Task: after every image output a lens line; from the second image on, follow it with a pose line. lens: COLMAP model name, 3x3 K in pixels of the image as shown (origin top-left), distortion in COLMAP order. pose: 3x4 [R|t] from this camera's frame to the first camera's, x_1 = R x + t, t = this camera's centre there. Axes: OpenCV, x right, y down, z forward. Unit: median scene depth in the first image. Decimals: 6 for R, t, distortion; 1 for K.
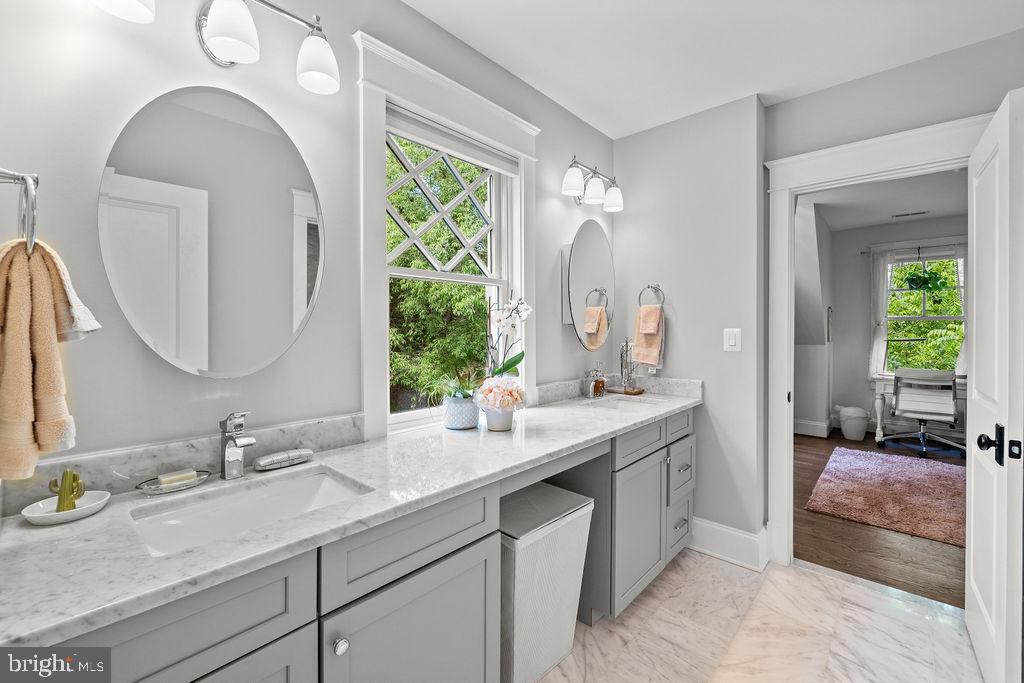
lens RADIAL K [[433.7, 0, 506.1], [0, 433.7, 320.7], [0, 0, 1]] dist [-0.001676, -0.000068]
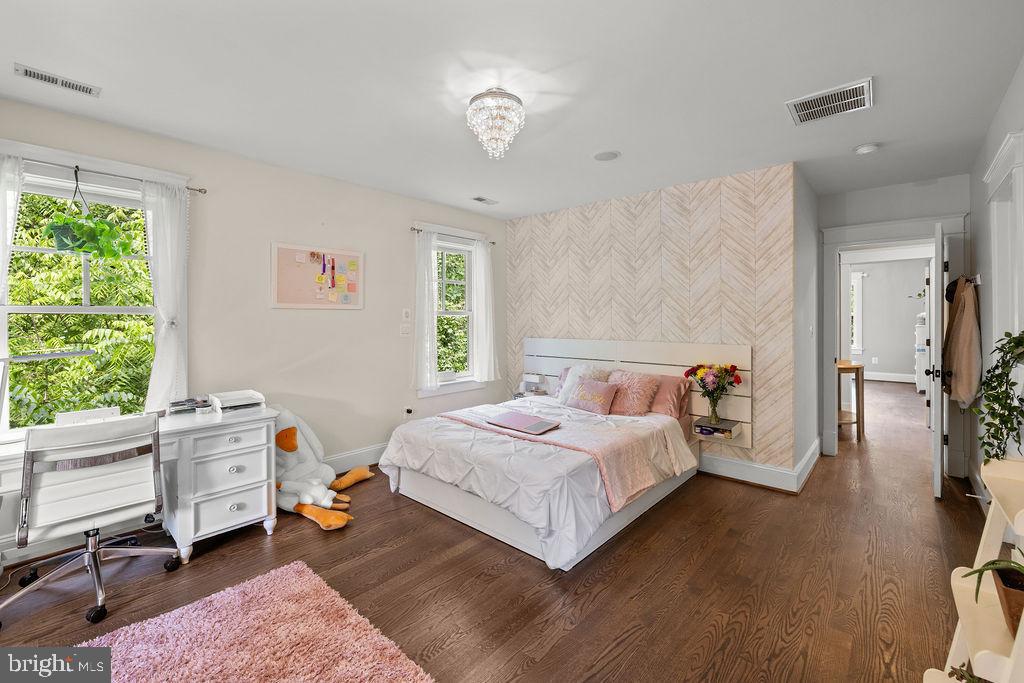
lens RADIAL K [[433.7, 0, 506.1], [0, 433.7, 320.7], [0, 0, 1]] dist [-0.001676, -0.000068]
pose [[0.001543, -0.010472, 0.999944, 0.458676], [-0.002946, 0.999941, 0.010476, 0.000659], [-0.999994, -0.002962, 0.001512, 0.509599]]
